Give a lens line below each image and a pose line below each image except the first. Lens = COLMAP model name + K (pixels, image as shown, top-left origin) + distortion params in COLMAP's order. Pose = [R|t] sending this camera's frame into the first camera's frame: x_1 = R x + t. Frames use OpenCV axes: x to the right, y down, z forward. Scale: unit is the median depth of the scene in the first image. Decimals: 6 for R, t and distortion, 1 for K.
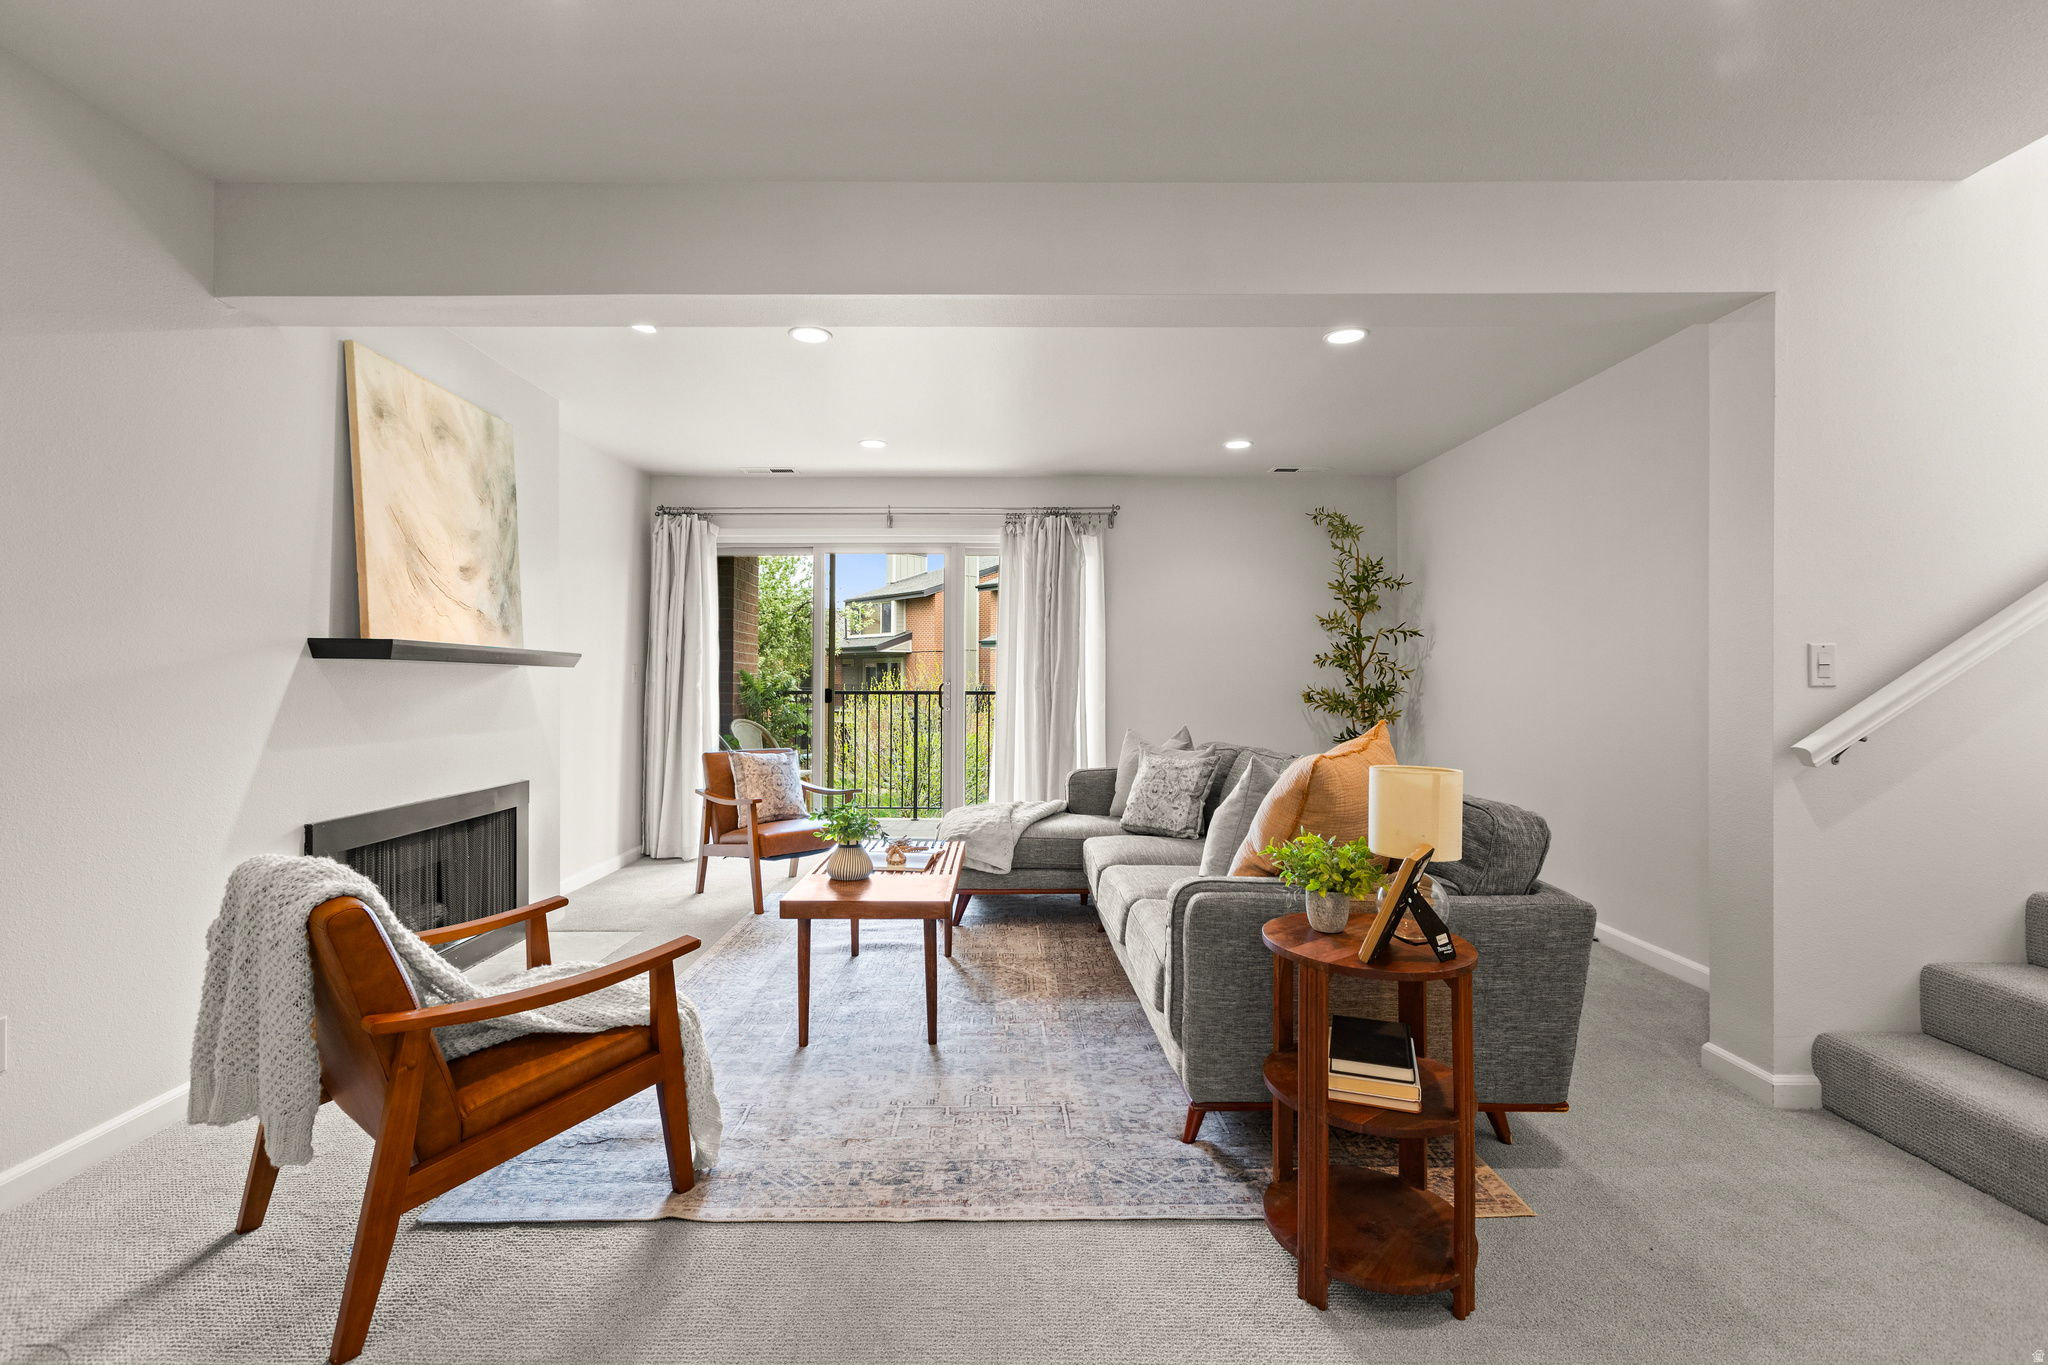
lens RADIAL K [[912.9, 0, 1009.7], [0, 912.9, 679.0], [0, 0, 1]] dist [-0.001176, -0.000093]
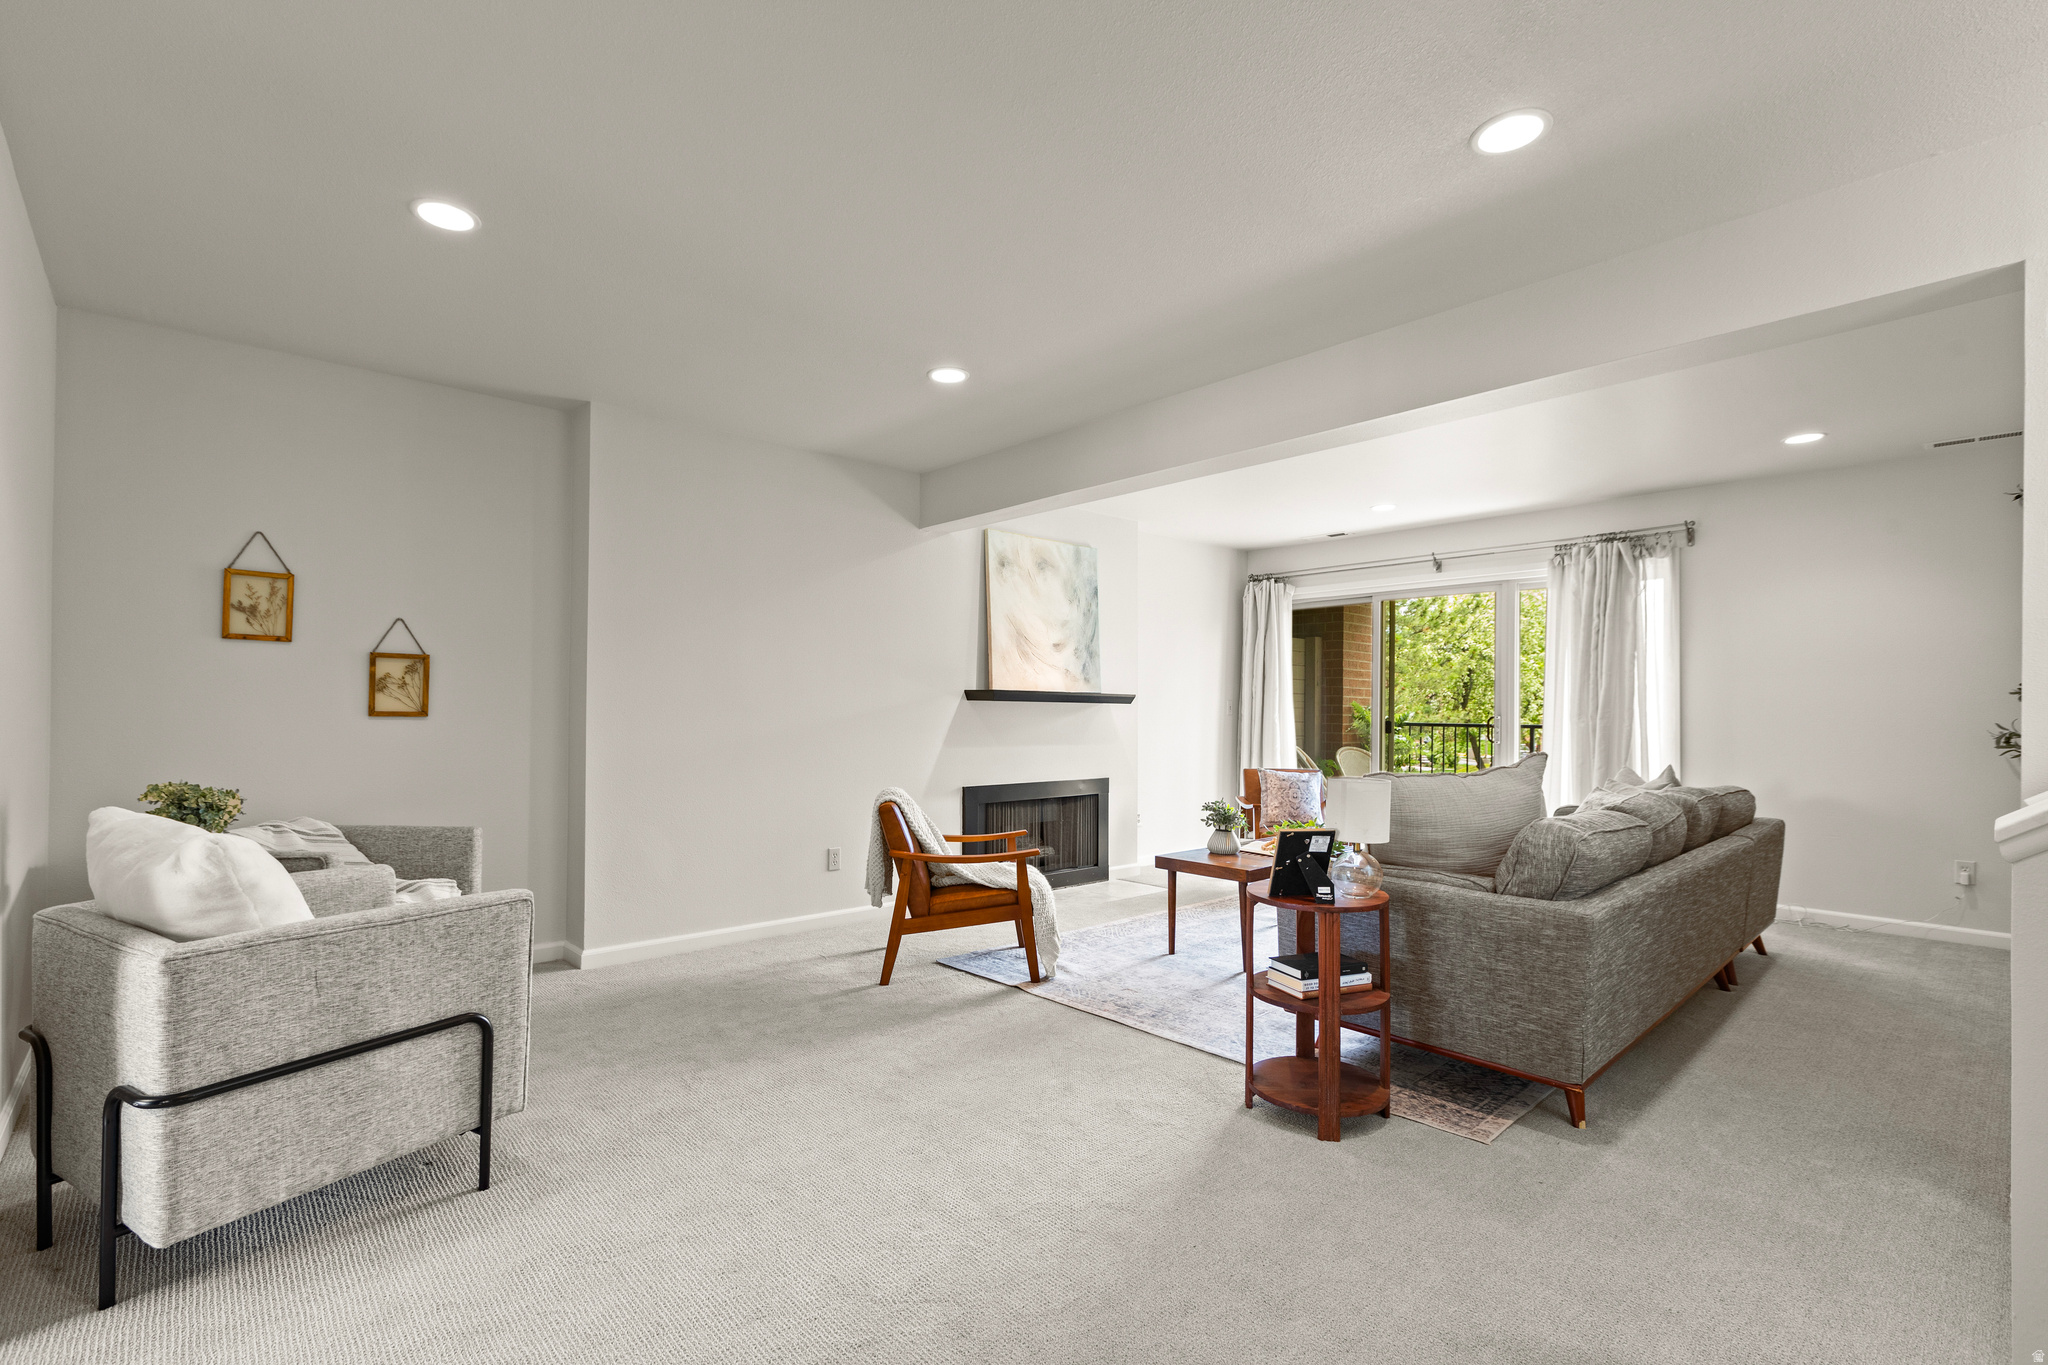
lens RADIAL K [[929.2, 0, 1002.2], [0, 929.2, 704.3], [0, 0, 1]] dist [0.000400, 0.000217]
pose [[0.665161, -0.000461, -0.746700, 0.559634], [-0.003815, 0.999985, -0.004016, -0.005166], [0.746690, 0.005520, 0.665149, -0.182656]]
